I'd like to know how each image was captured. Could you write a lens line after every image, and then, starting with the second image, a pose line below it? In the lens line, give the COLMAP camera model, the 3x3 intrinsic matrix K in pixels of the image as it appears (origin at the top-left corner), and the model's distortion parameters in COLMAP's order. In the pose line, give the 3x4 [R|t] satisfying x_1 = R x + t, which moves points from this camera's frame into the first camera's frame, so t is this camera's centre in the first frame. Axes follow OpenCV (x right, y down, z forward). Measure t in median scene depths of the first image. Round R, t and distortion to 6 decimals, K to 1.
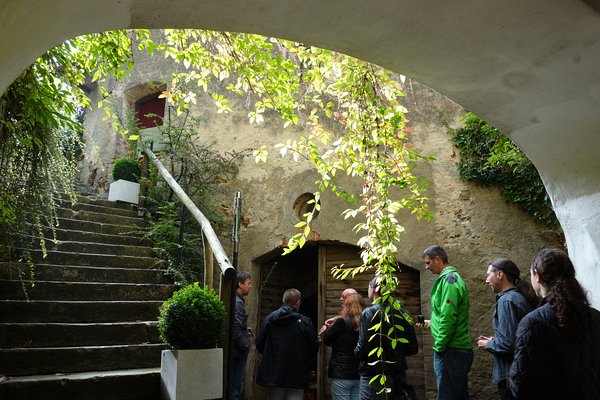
lens RADIAL K [[469.5, 0, 300.0], [0, 469.5, 200.0], [0, 0, 1]] dist [-0.001253, -0.003577]
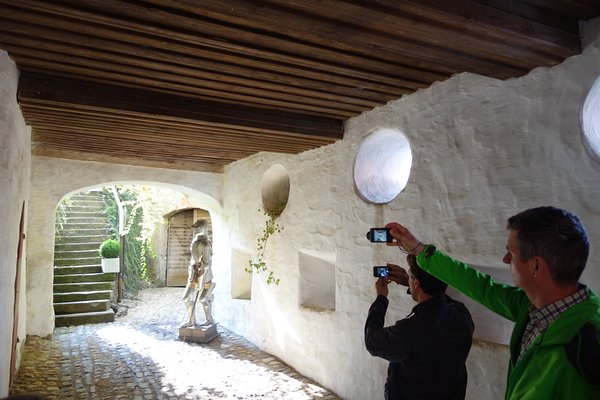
lens RADIAL K [[469.5, 0, 300.0], [0, 469.5, 200.0], [0, 0, 1]] dist [-0.001253, -0.003577]
pose [[0.999951, -0.009566, -0.002510, 0.805471], [0.009853, 0.985576, 0.168947, -0.455493], [0.000858, -0.168964, 0.985622, -1.577645]]
